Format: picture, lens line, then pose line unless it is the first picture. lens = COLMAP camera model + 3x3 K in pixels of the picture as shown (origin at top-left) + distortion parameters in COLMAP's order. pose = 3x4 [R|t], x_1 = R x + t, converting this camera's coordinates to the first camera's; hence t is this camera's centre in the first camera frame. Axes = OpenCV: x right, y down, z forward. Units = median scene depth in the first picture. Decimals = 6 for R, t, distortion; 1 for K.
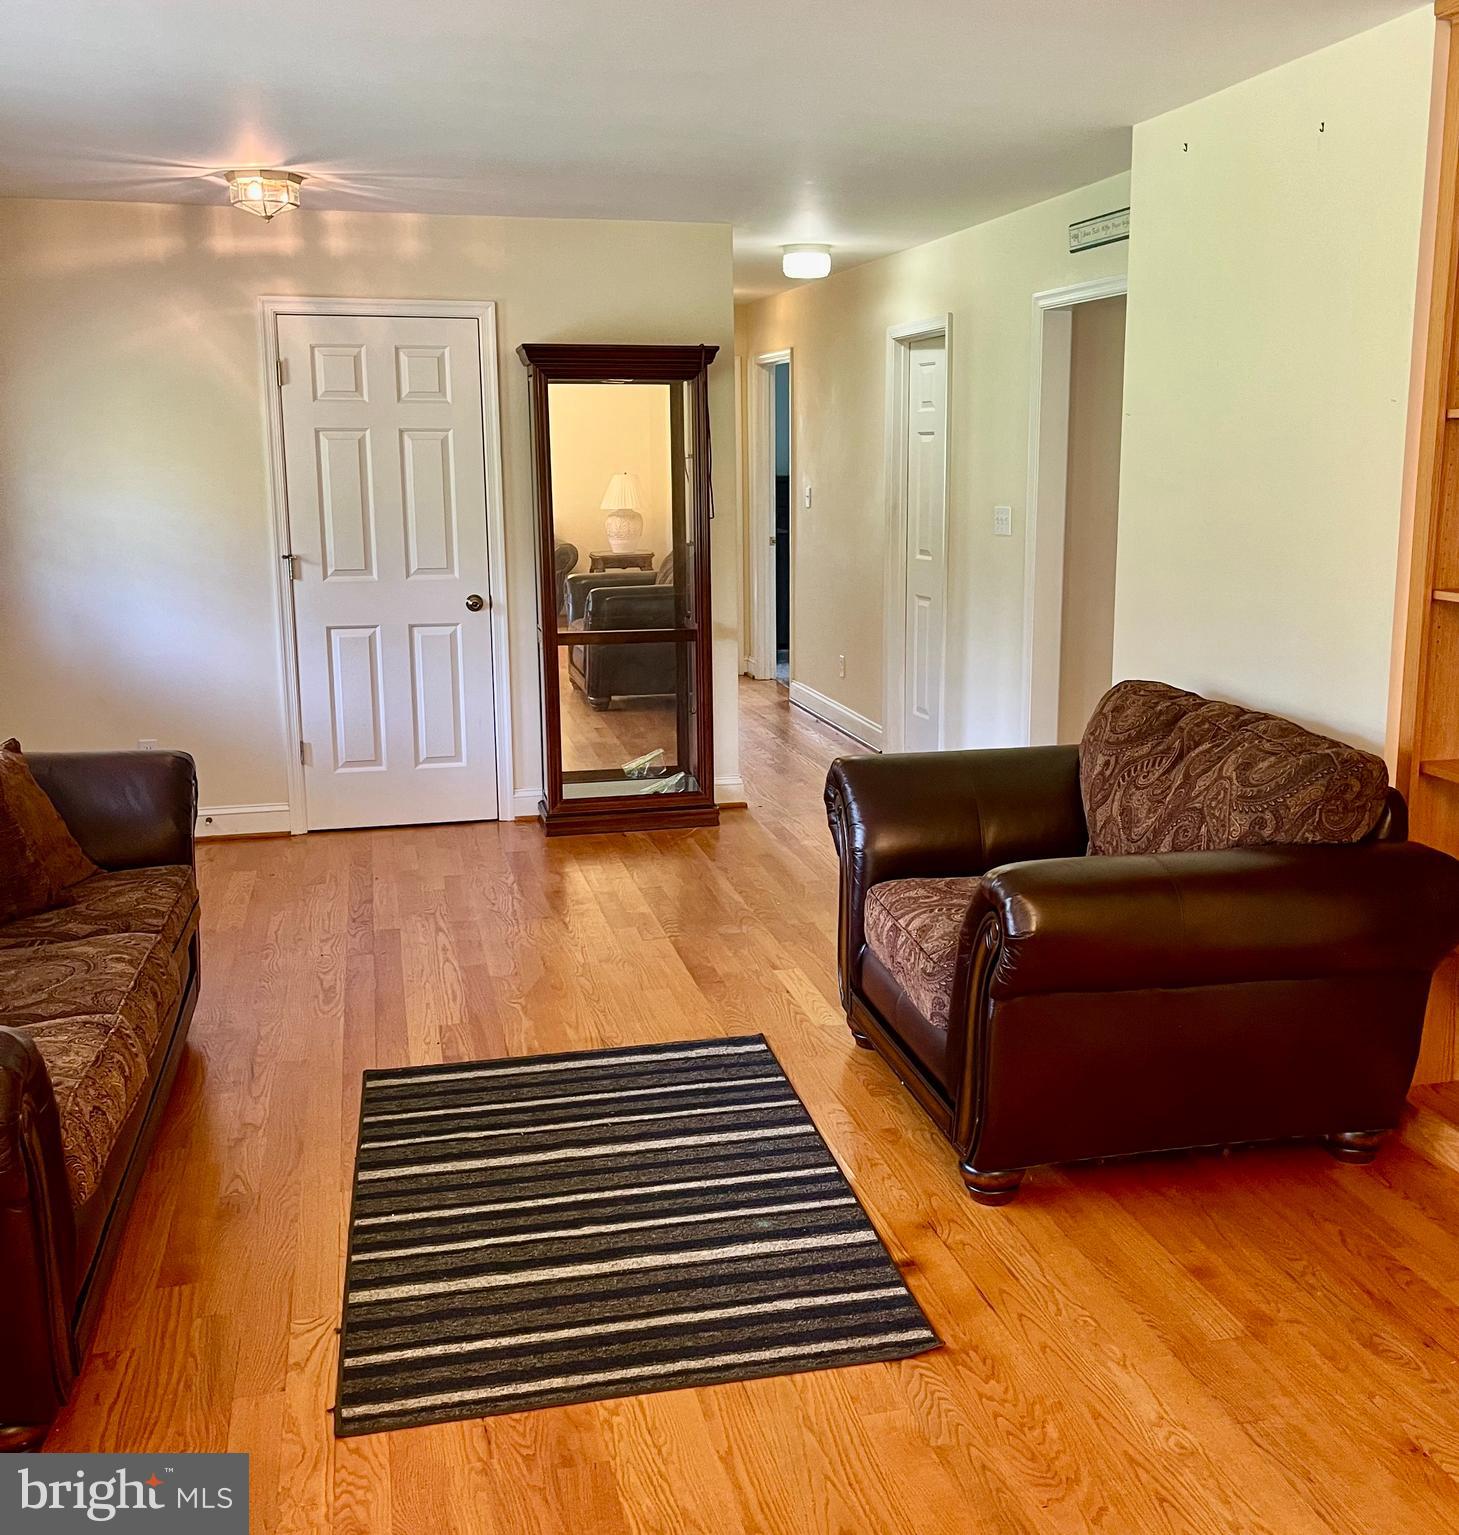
lens RADIAL K [[1605.3, 0, 729.5], [0, 1605.3, 767.5], [0, 0, 1]] dist [0.019118, 0.036218]
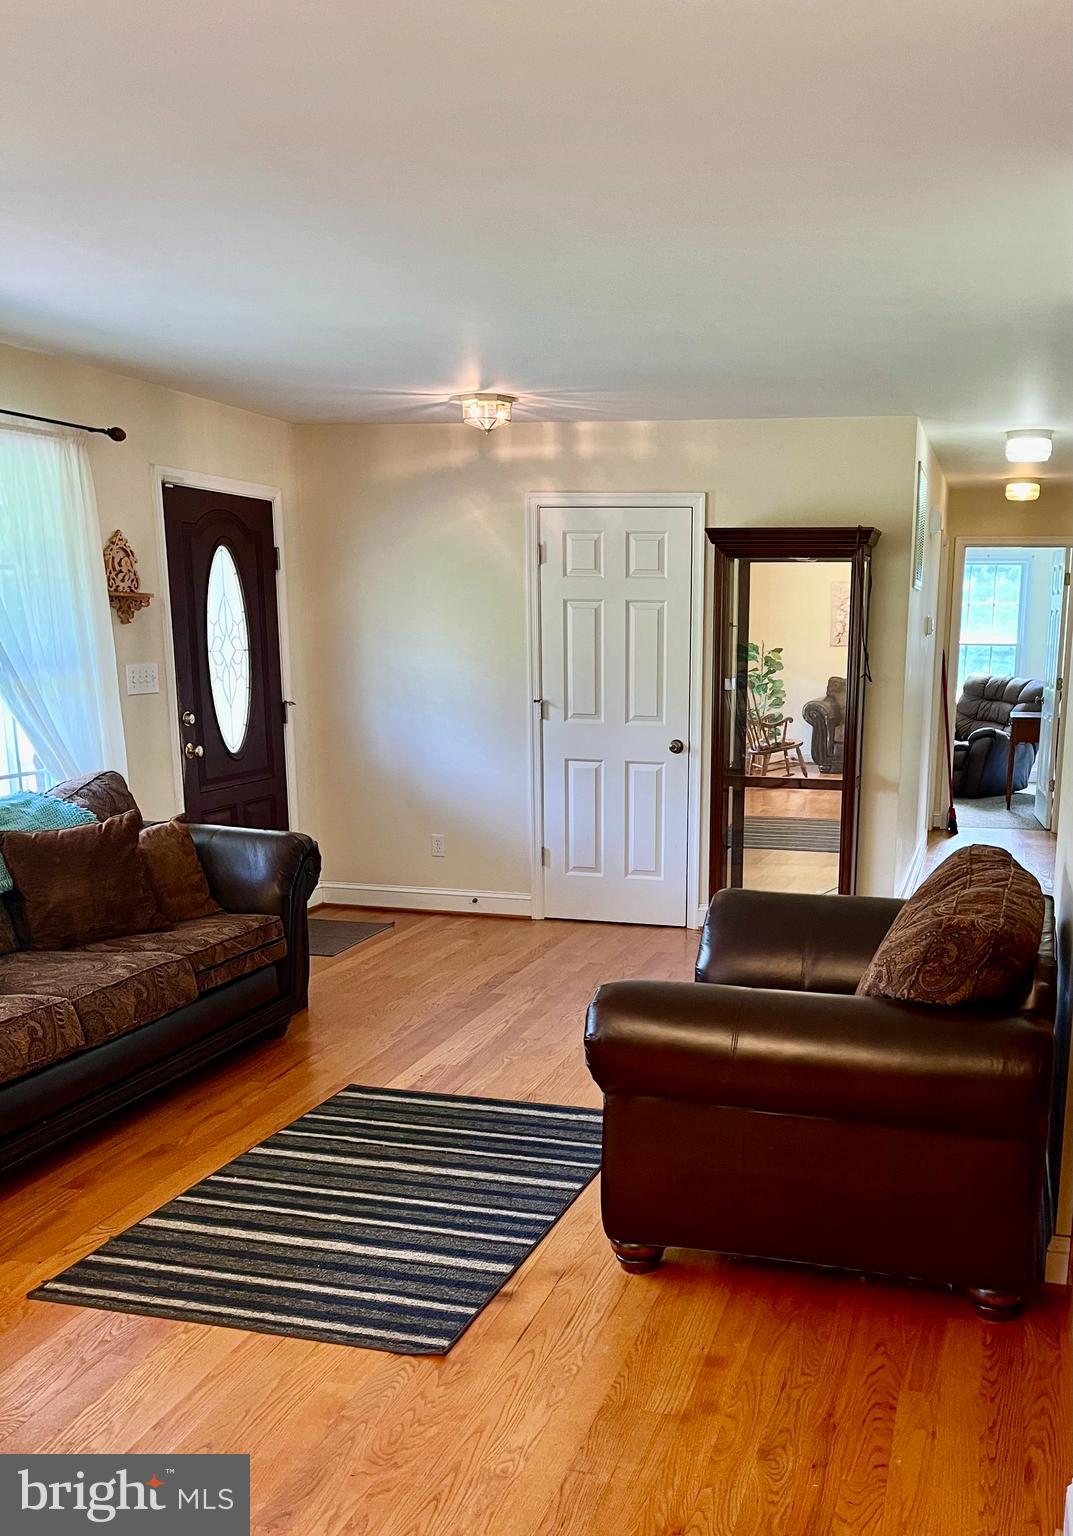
lens RADIAL K [[1350.3, 0, 540.2], [0, 1350.3, 941.3], [0, 0, 1]] dist [0.080014, -0.174534]
pose [[0.886214, 0.125451, -0.445967, 0.290610], [-0.109561, 0.992084, 0.061359, -0.010358], [0.450134, -0.005516, 0.892944, 0.055057]]
